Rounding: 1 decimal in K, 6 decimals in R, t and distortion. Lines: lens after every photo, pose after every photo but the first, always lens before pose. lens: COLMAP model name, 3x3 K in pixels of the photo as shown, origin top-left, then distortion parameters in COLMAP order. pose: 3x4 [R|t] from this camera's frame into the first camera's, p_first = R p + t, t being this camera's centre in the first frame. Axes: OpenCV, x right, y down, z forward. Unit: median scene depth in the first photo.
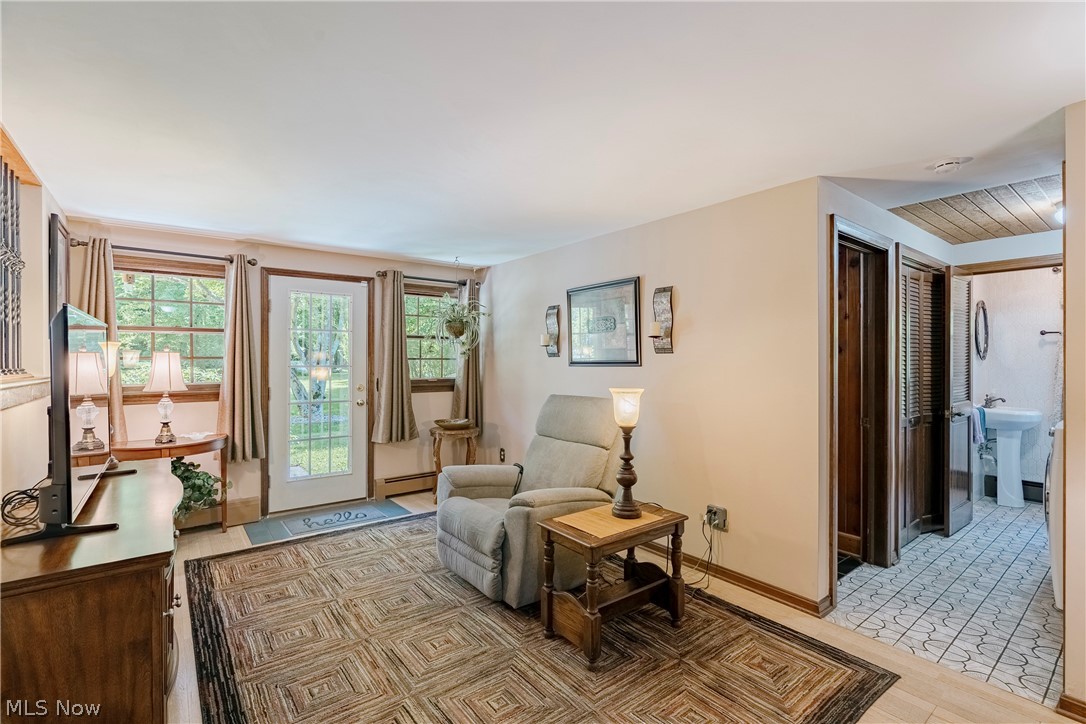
lens RADIAL K [[501.7, 0, 544.9], [0, 501.7, 360.0], [0, 0, 1]] dist [-0.013070, 0.003306]
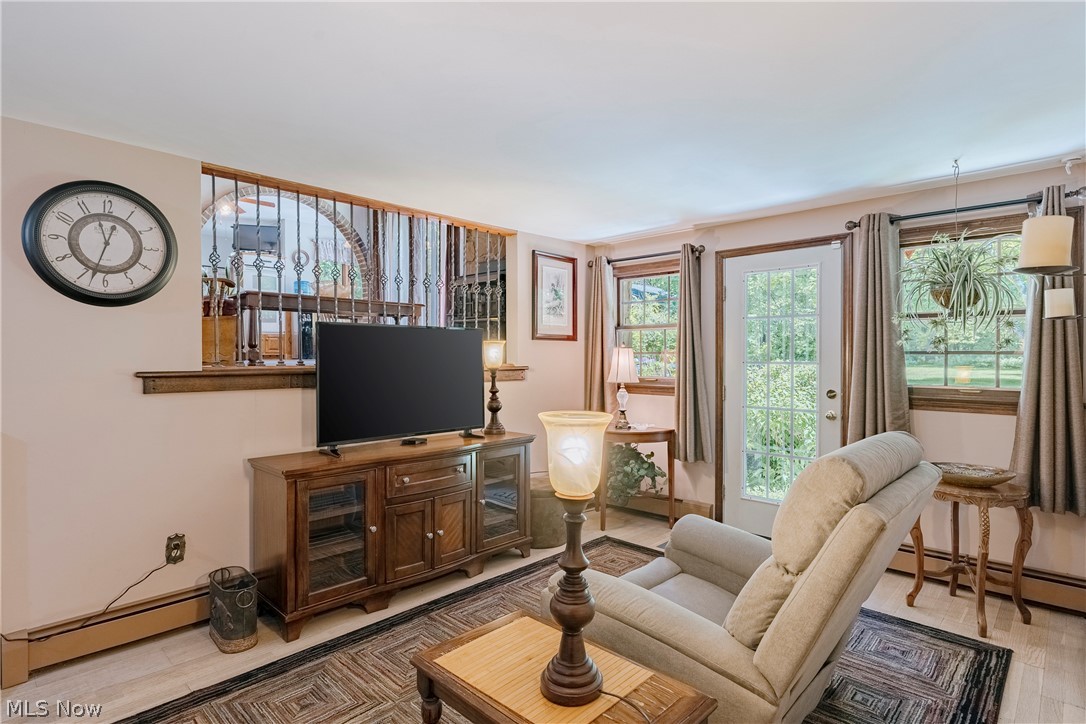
lens RADIAL K [[557.5, 0, 543.1], [0, 557.5, 361.0], [0, 0, 1]] dist [0.001475, 0.002169]
pose [[0.145759, 0.002380, -0.989317, 0.386591], [-0.009907, 0.999950, 0.000946, 0.013480], [0.989271, 0.009663, 0.145775, 0.548832]]
